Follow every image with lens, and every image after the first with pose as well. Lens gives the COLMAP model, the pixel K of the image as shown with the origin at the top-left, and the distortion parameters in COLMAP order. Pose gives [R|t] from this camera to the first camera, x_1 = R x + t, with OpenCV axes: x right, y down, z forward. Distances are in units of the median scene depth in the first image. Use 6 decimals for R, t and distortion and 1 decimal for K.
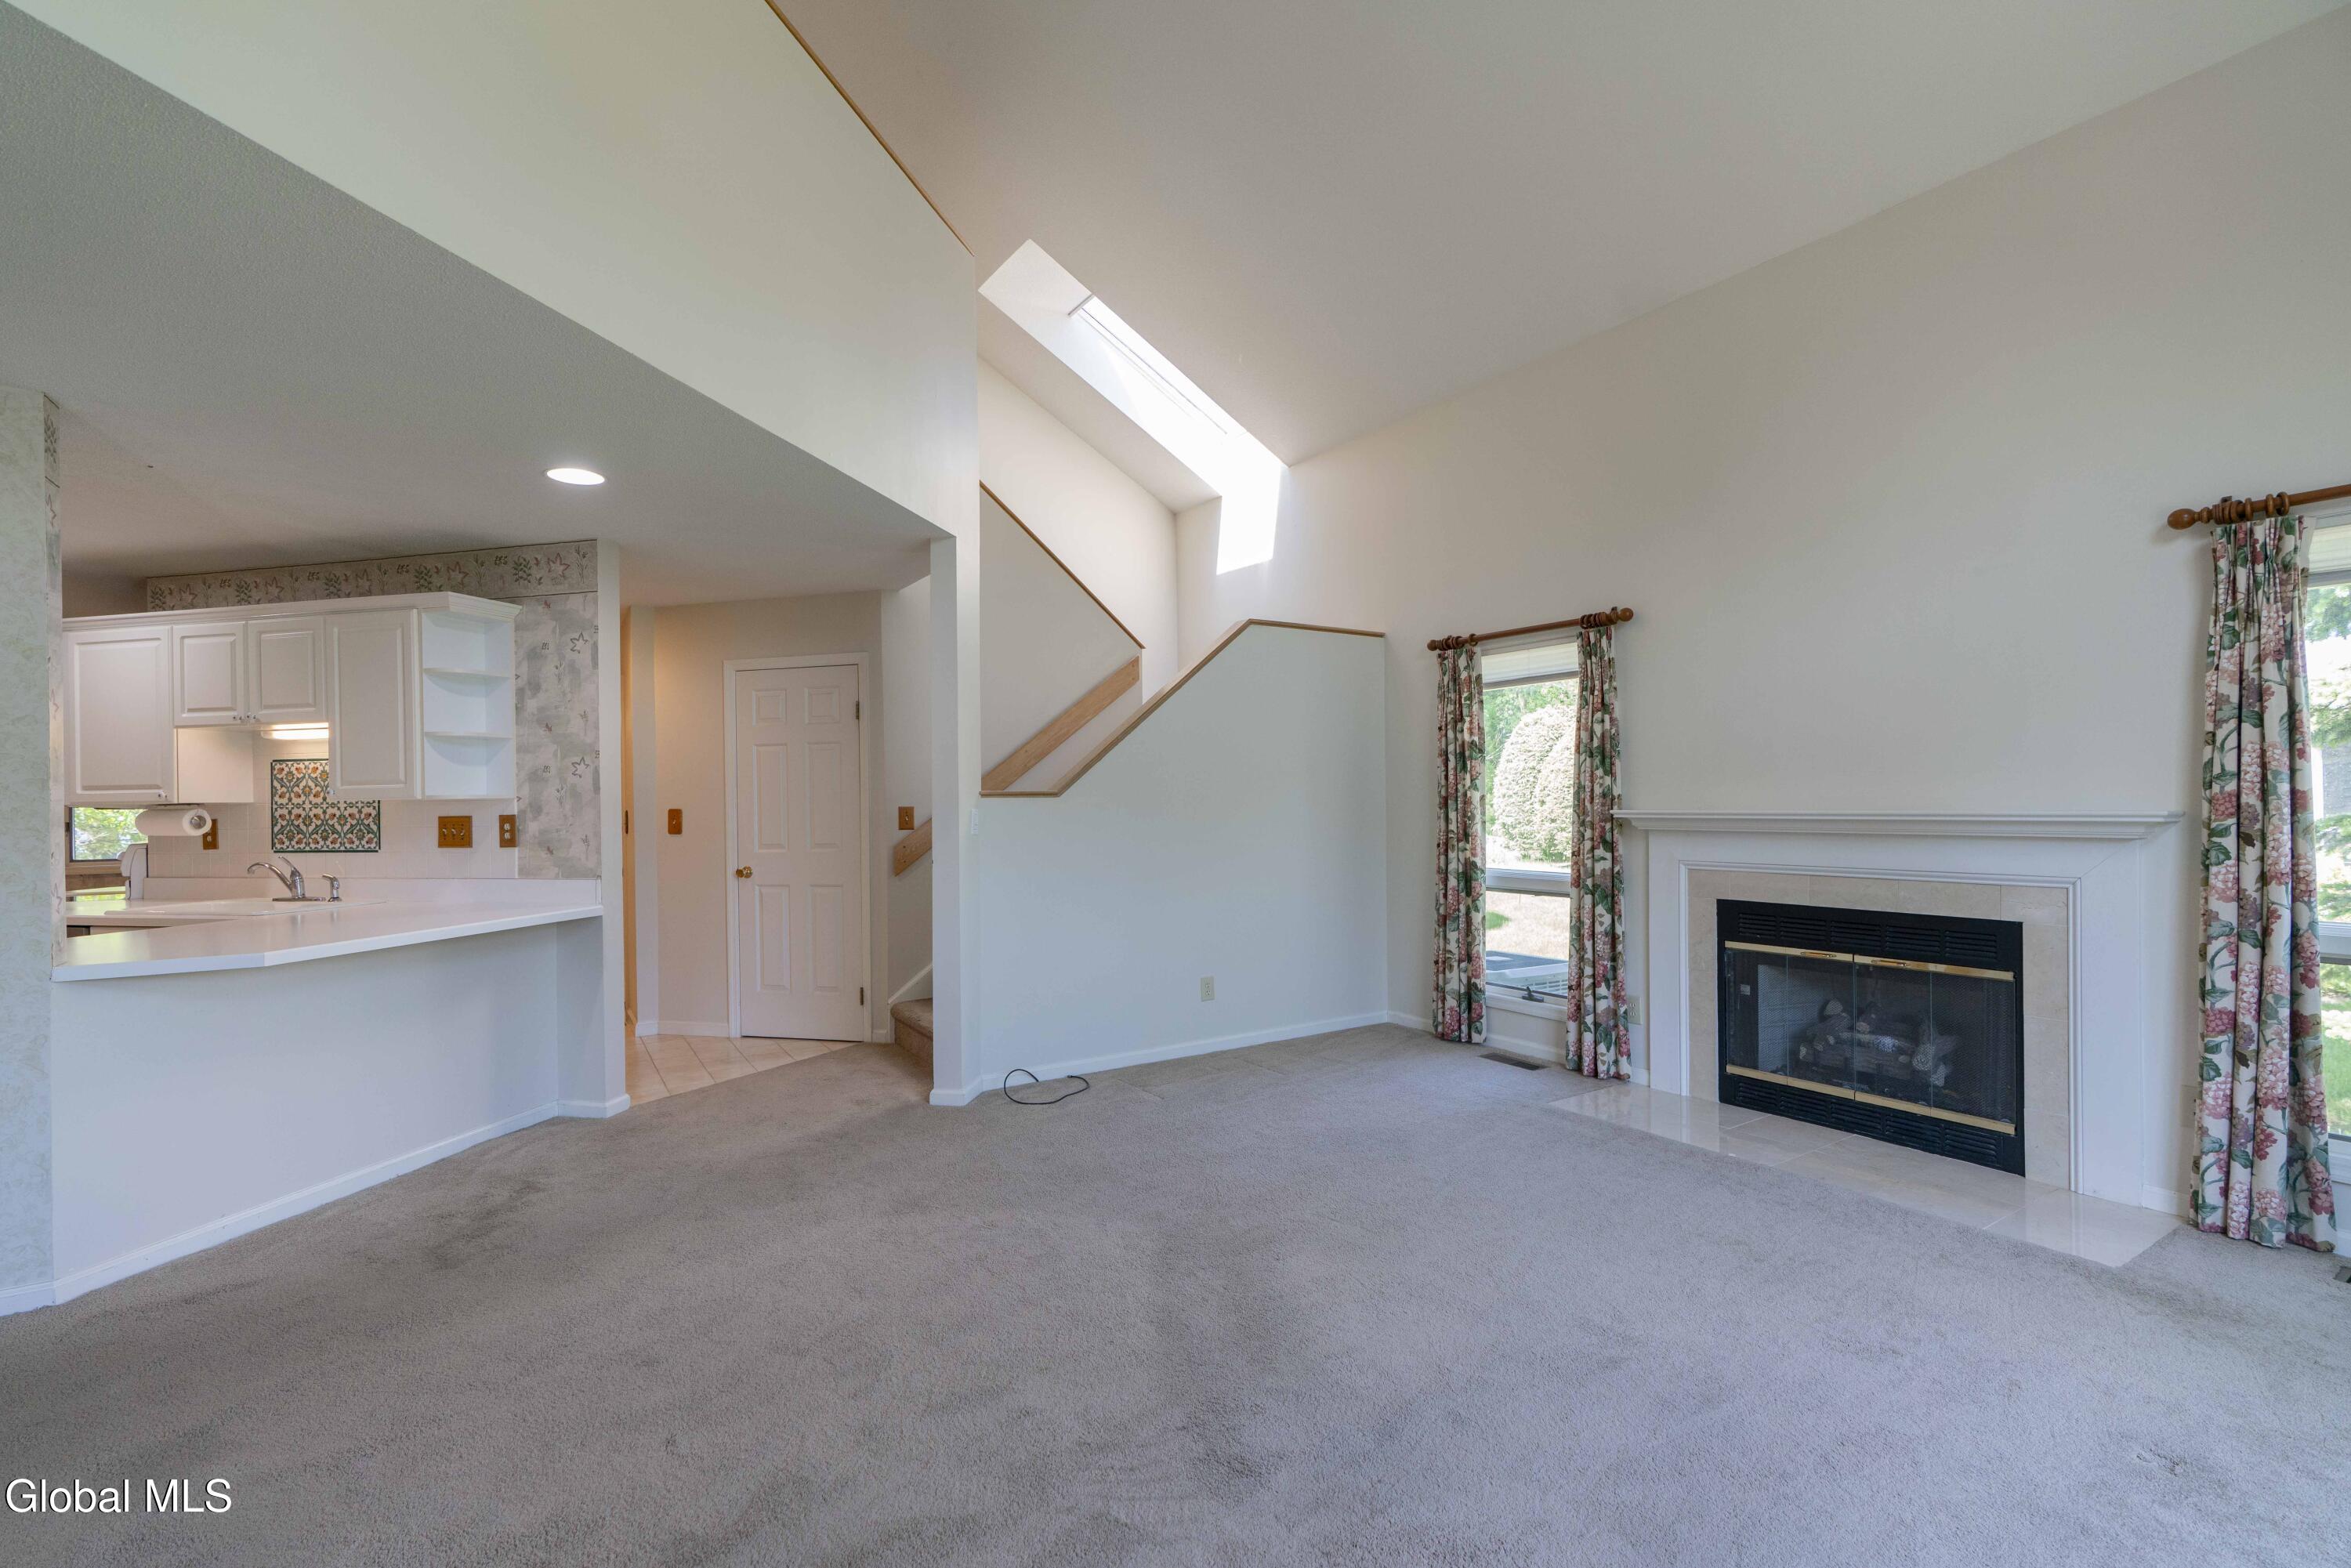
lens RADIAL K [[1064.0, 0, 1152.6], [0, 1064.0, 797.1], [0, 0, 1]] dist [0.000032, 0.002636]
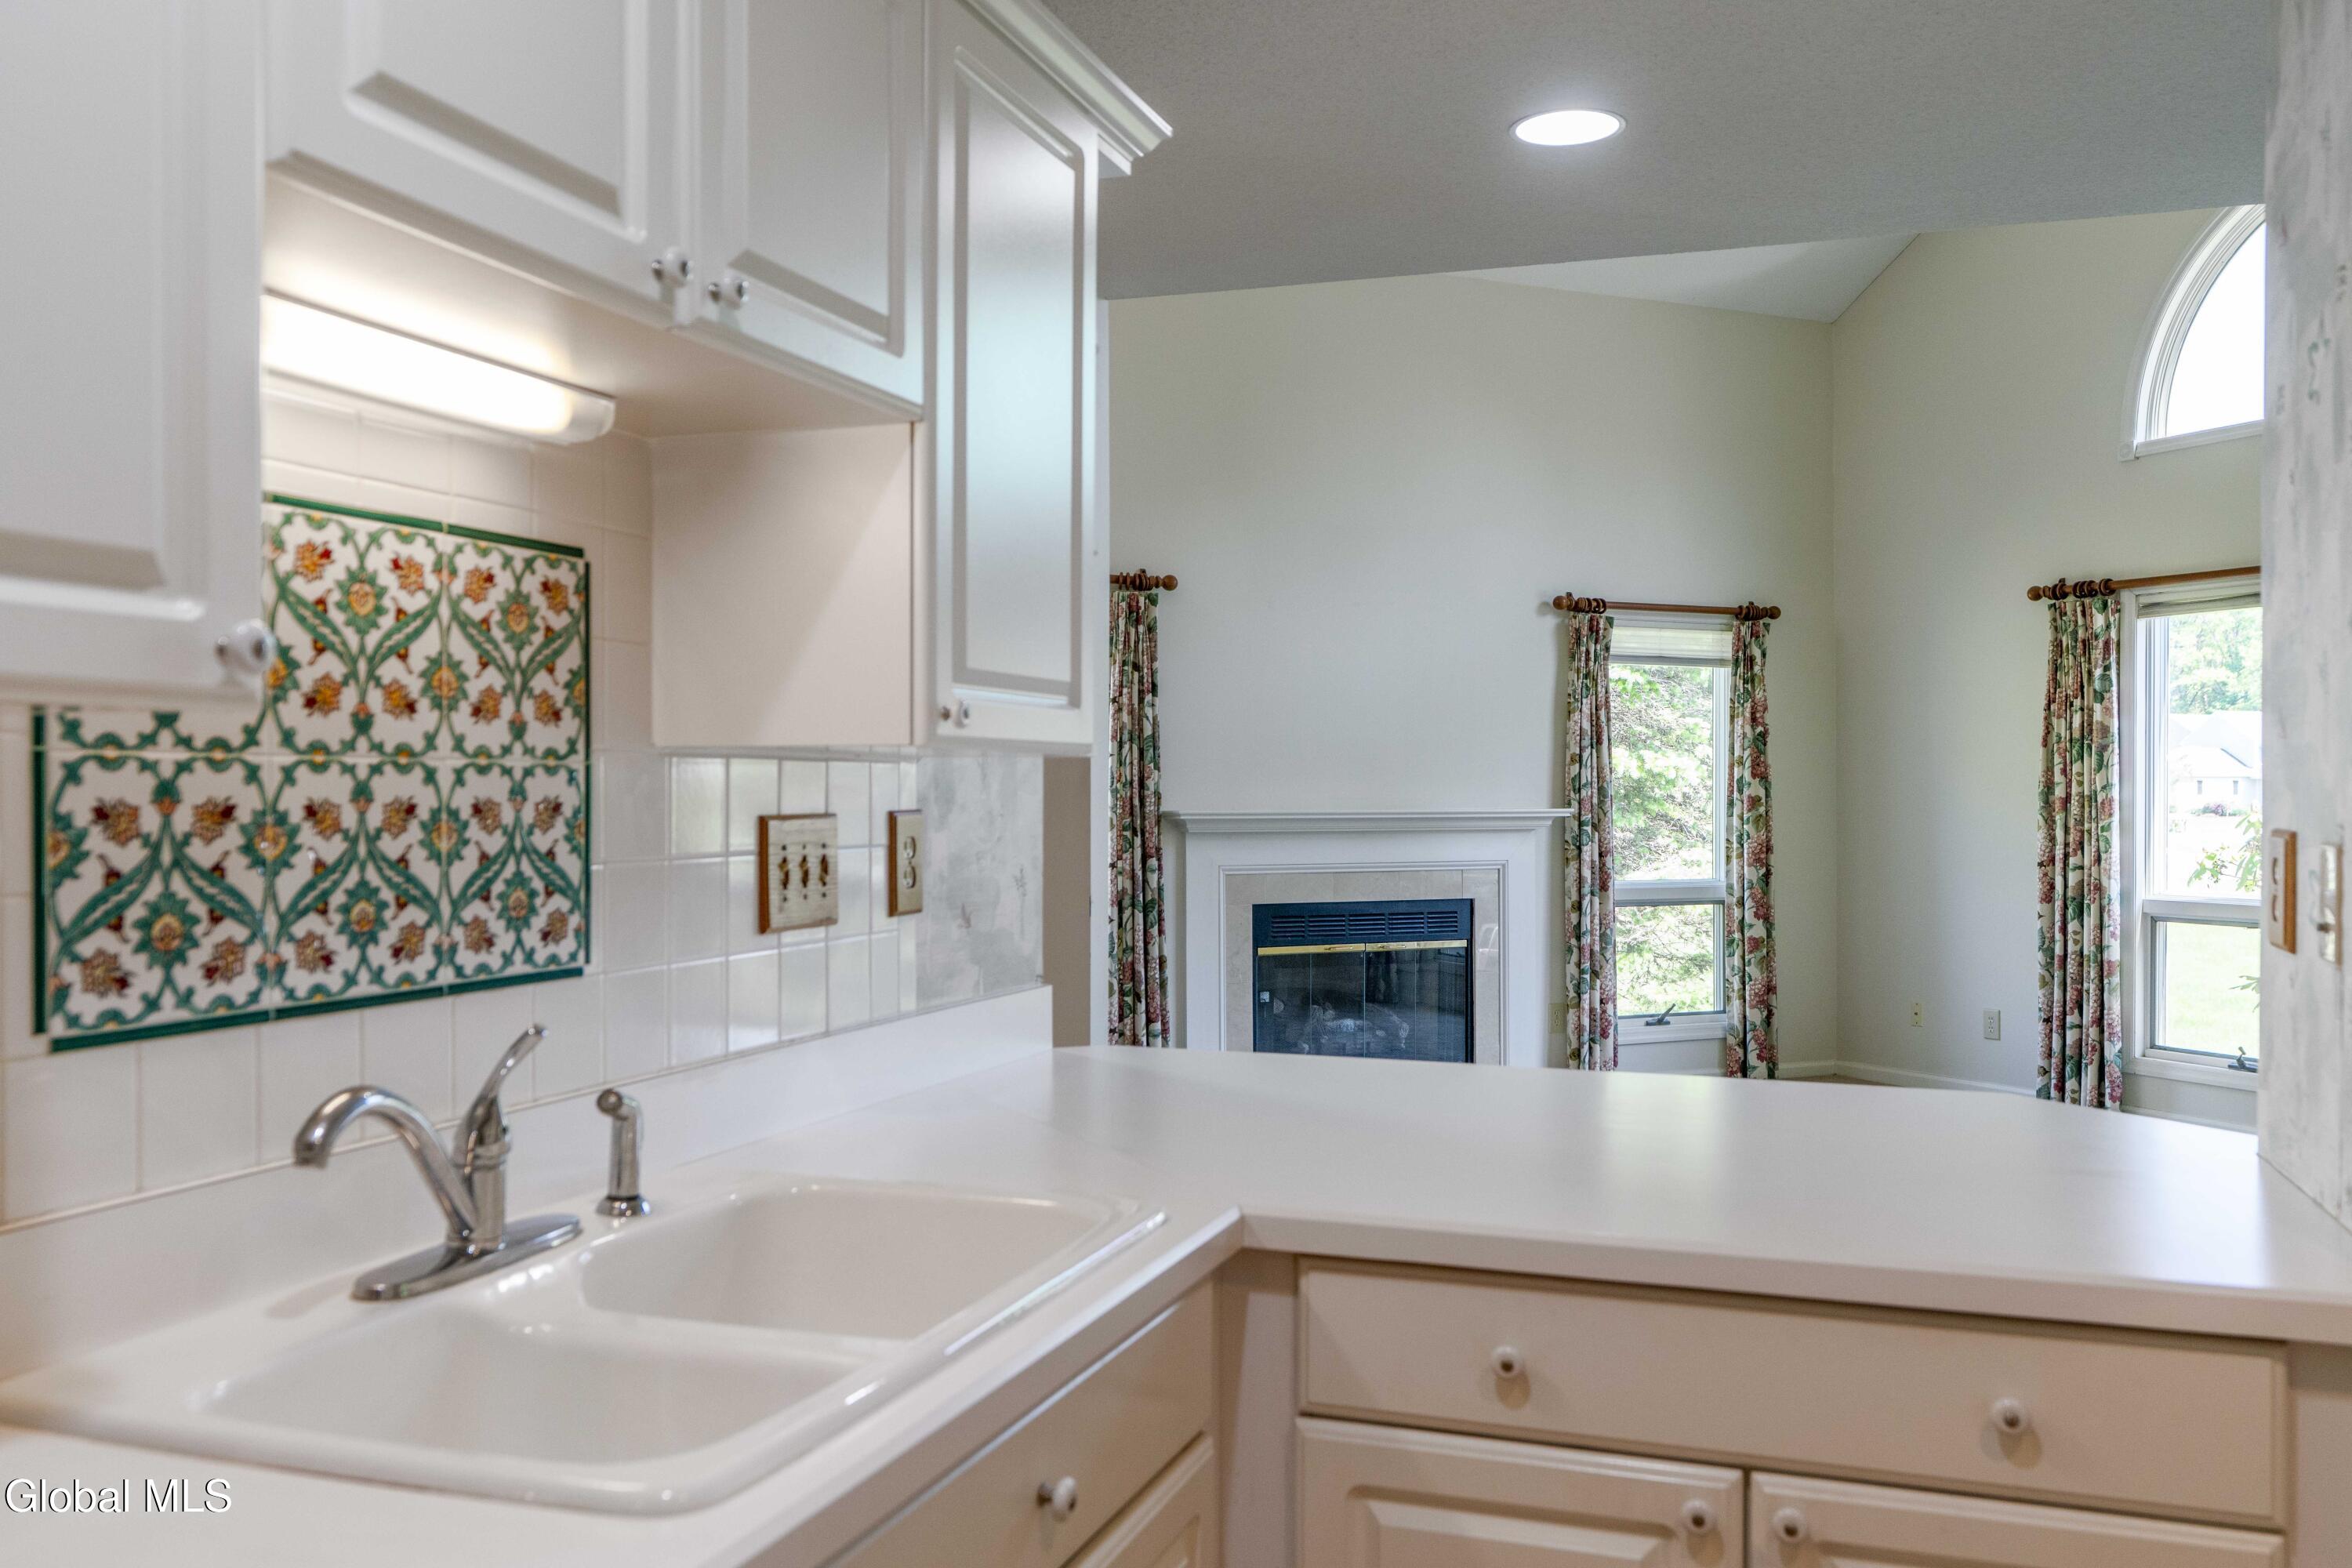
lens RADIAL K [[1954.6, 0, 1172.4], [0, 1954.6, 804.5], [0, 0, 1]] dist [0.013872, -0.004197]
pose [[0.108624, 0.007056, 0.994058, -1.175847], [-0.003003, 0.999973, -0.006770, 0.018741], [-0.994078, -0.002250, 0.108642, 0.864815]]
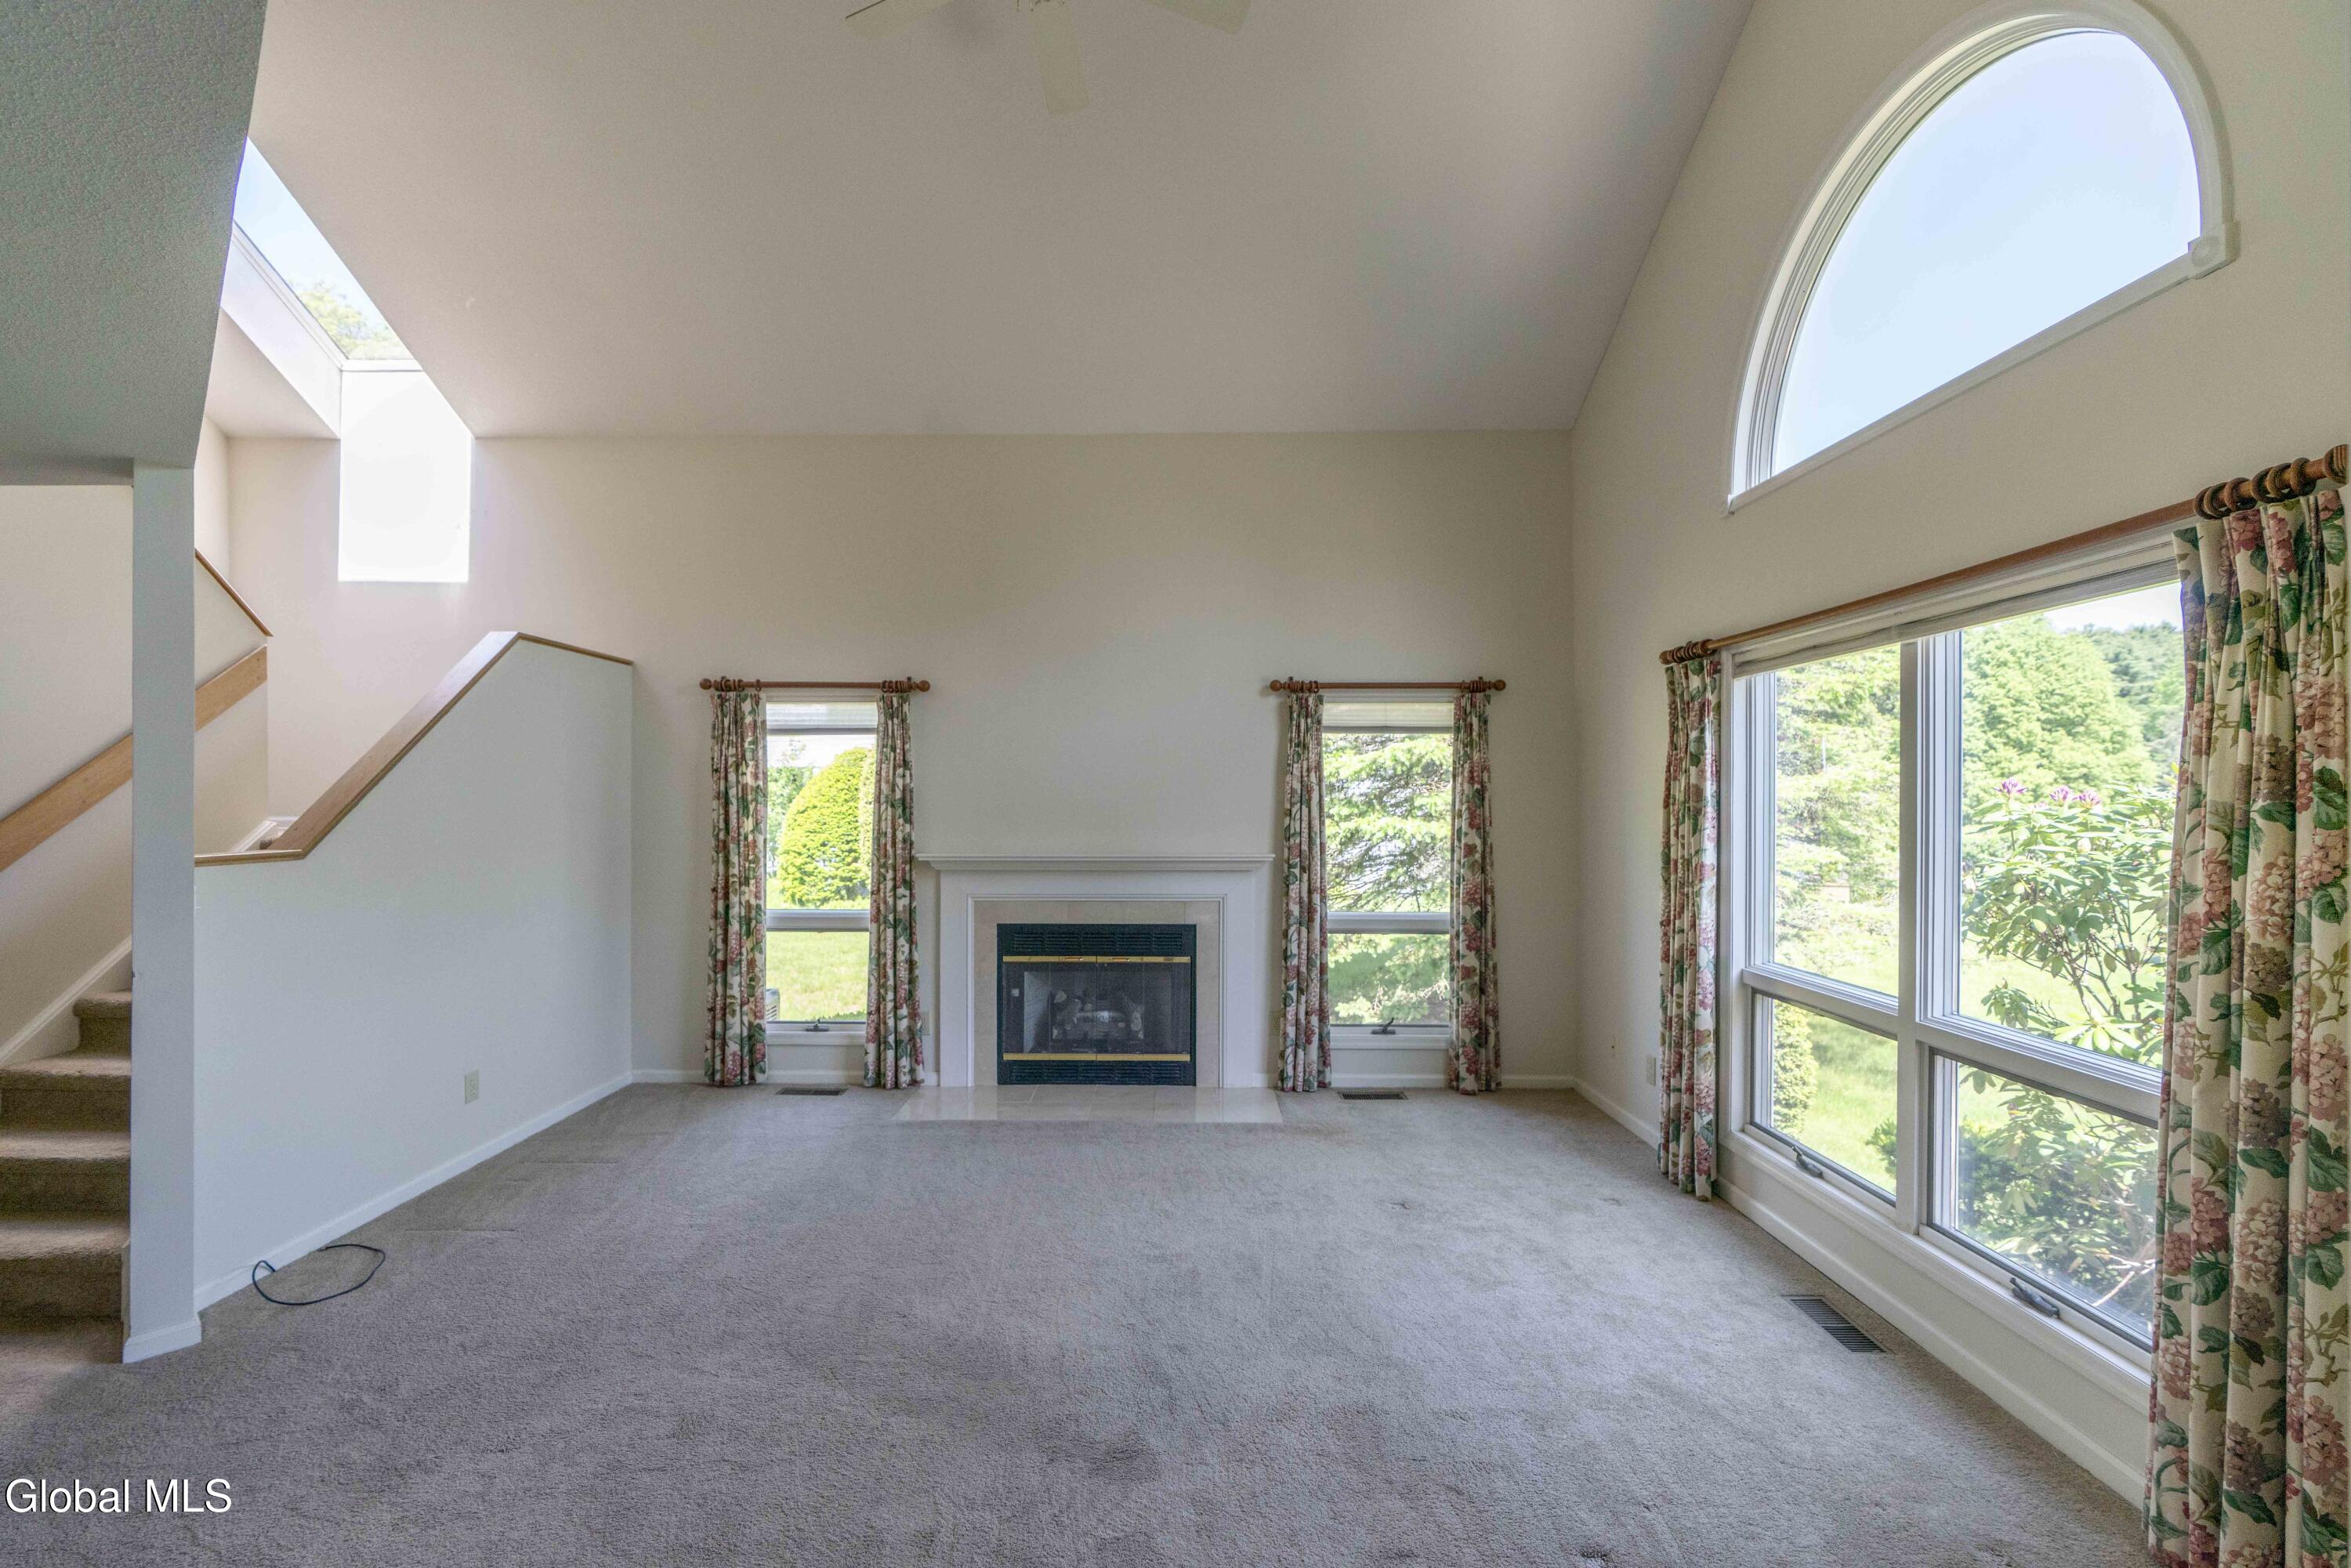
lens RADIAL K [[1064.0, 0, 1176.7], [0, 1064.0, 799.8], [0, 0, 1]] dist [0.000032, 0.002636]
pose [[0.535885, 0.009671, 0.844236, -0.411524], [-0.009038, 0.999943, -0.005717, -0.044415], [-0.844243, -0.004566, 0.535941, 0.144417]]
